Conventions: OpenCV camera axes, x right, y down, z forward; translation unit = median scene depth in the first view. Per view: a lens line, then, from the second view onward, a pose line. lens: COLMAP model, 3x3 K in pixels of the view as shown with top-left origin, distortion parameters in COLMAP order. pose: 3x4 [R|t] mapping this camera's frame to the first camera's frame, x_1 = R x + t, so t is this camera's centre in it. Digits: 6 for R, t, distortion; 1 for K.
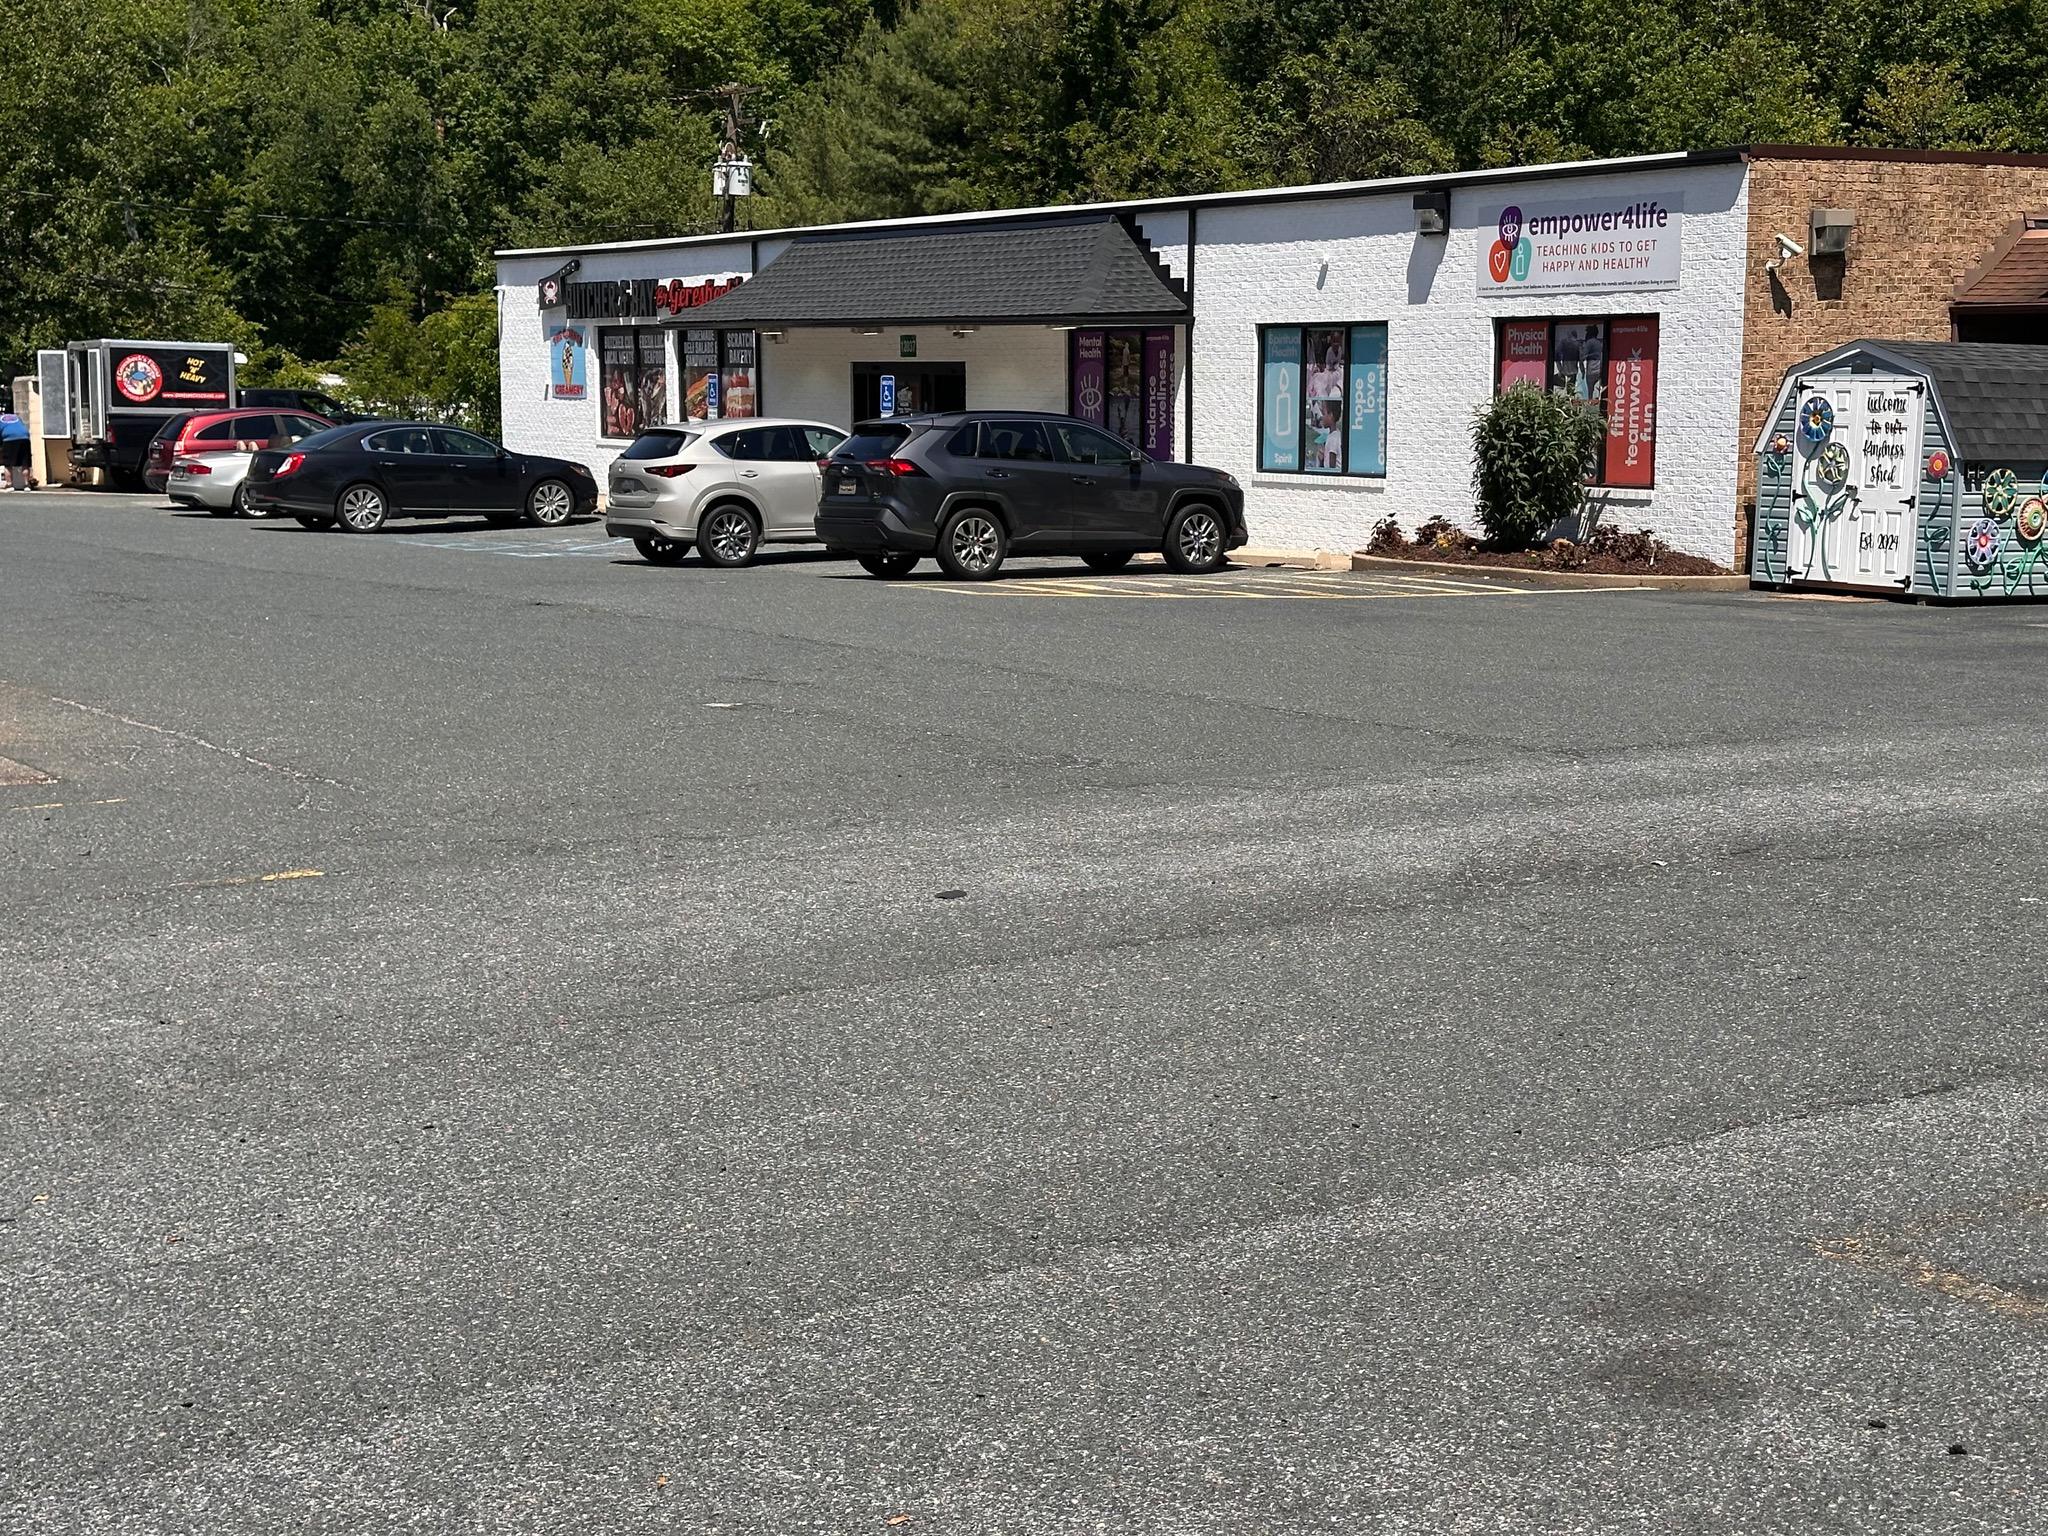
lens RADIAL K [[3042.4, 0, 1054.8], [0, 3042.4, 815.0], [0, 0, 1]] dist [0.143437, 0.000000]
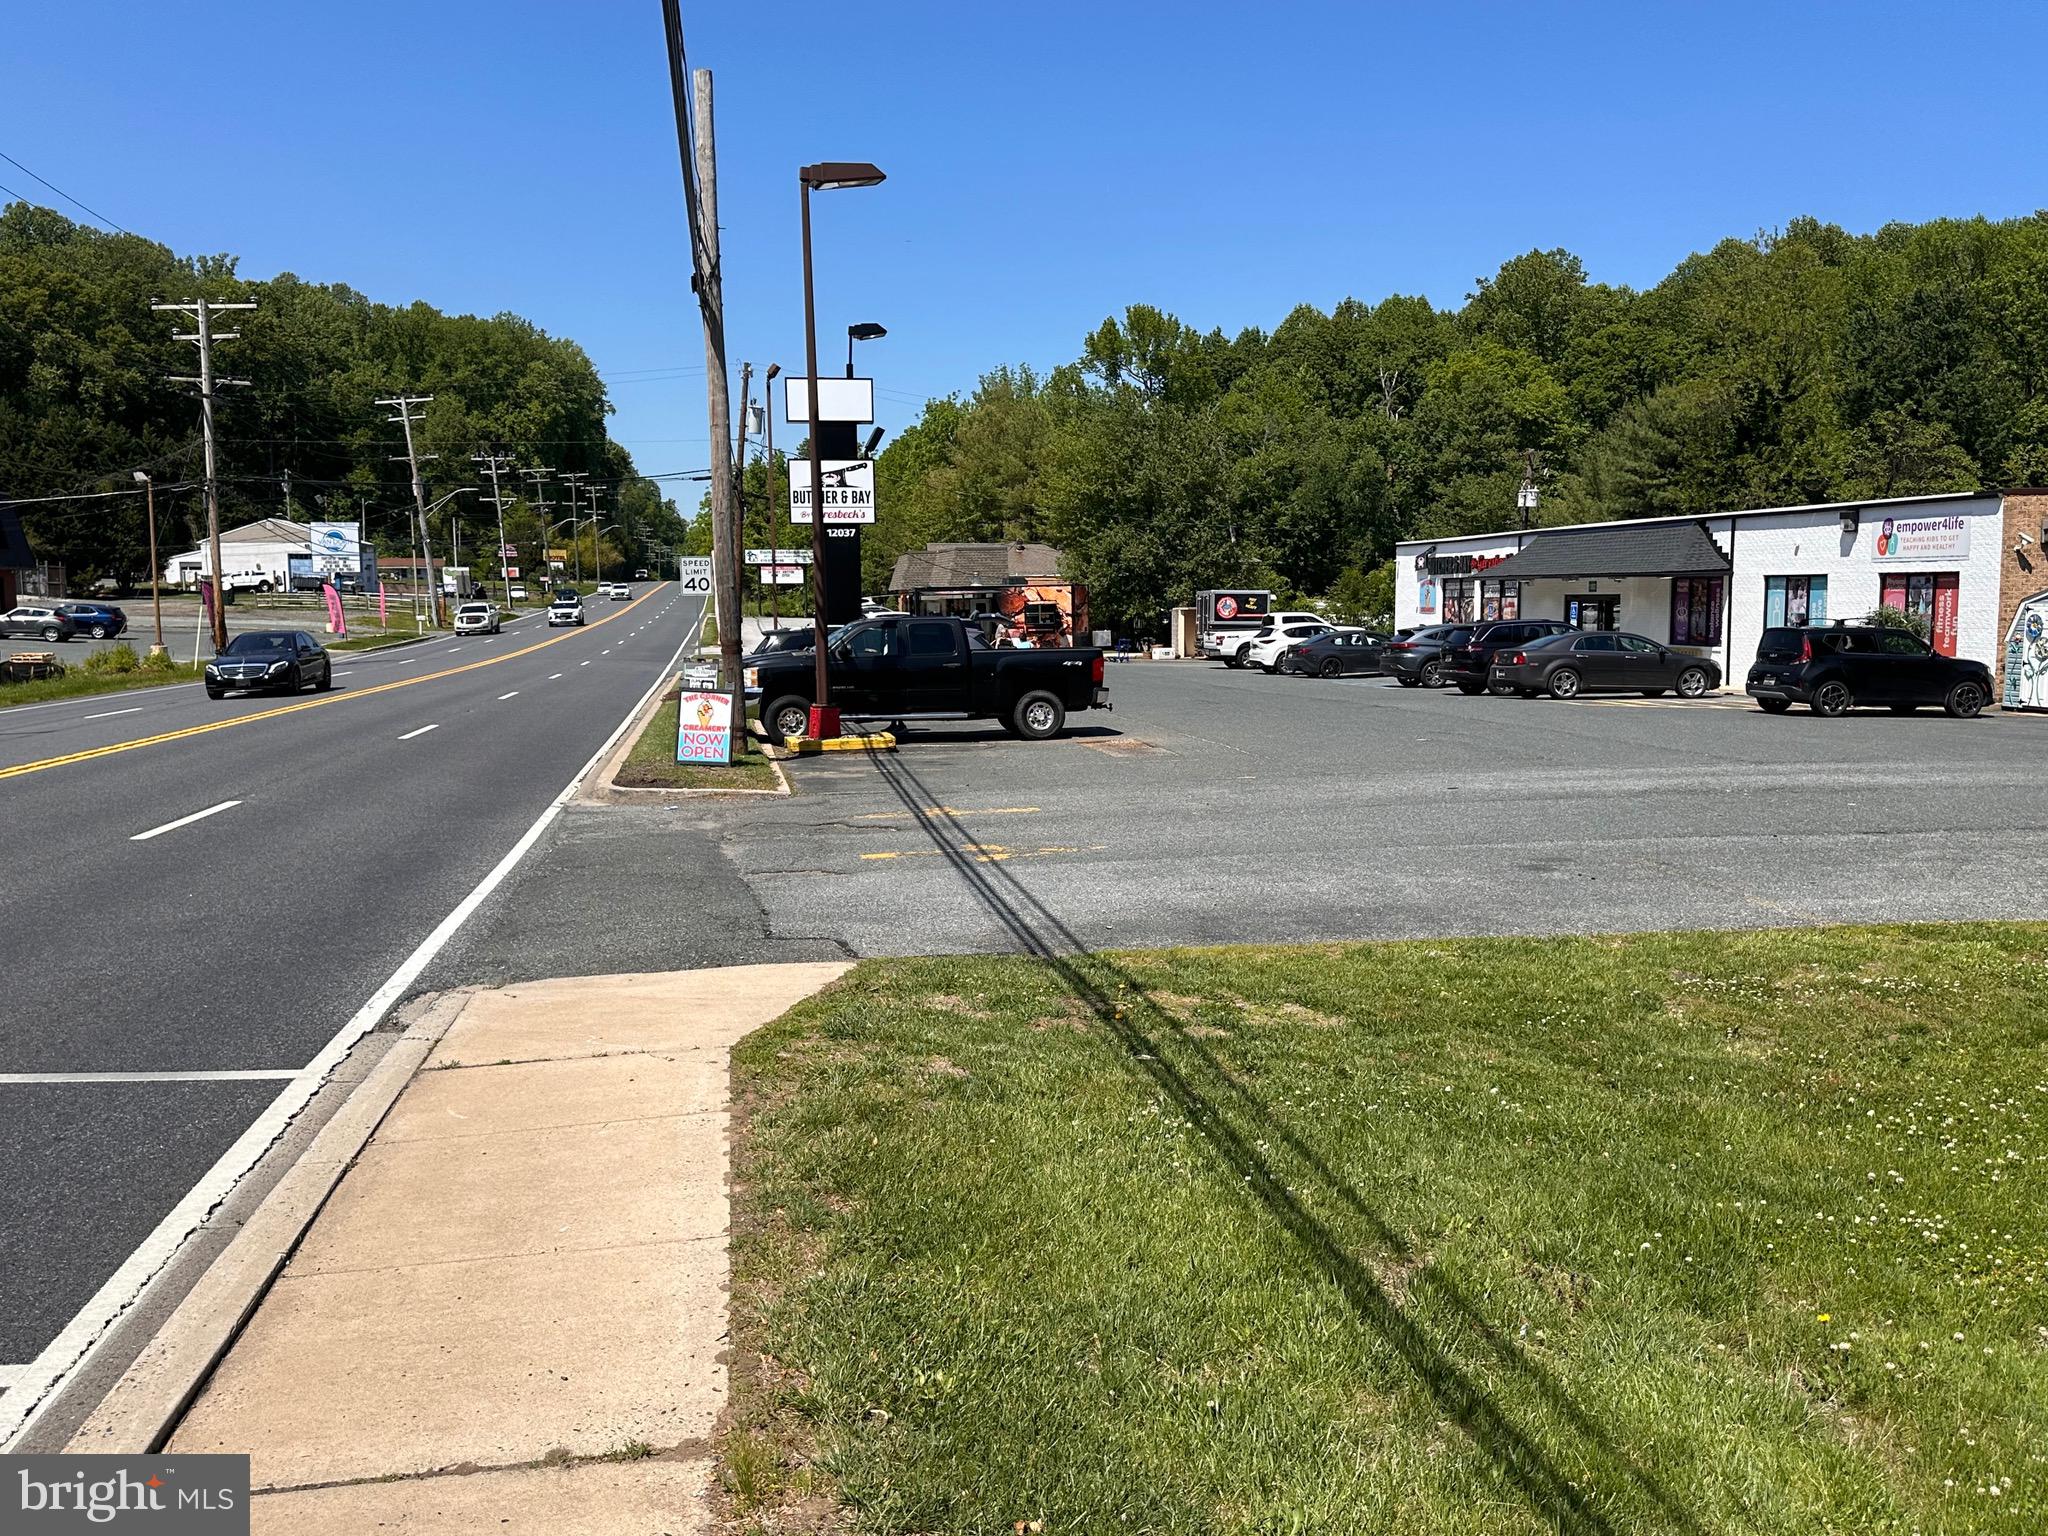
lens RADIAL K [[1730.0, 0, 1026.2], [0, 1730.0, 802.0], [0, 0, 1]] dist [0.084290, -0.127856]
pose [[0.919232, 0.037710, -0.391907, 0.081486], [-0.047161, 0.998782, -0.014512, 0.027266], [0.390883, 0.031823, 0.919890, -0.244259]]
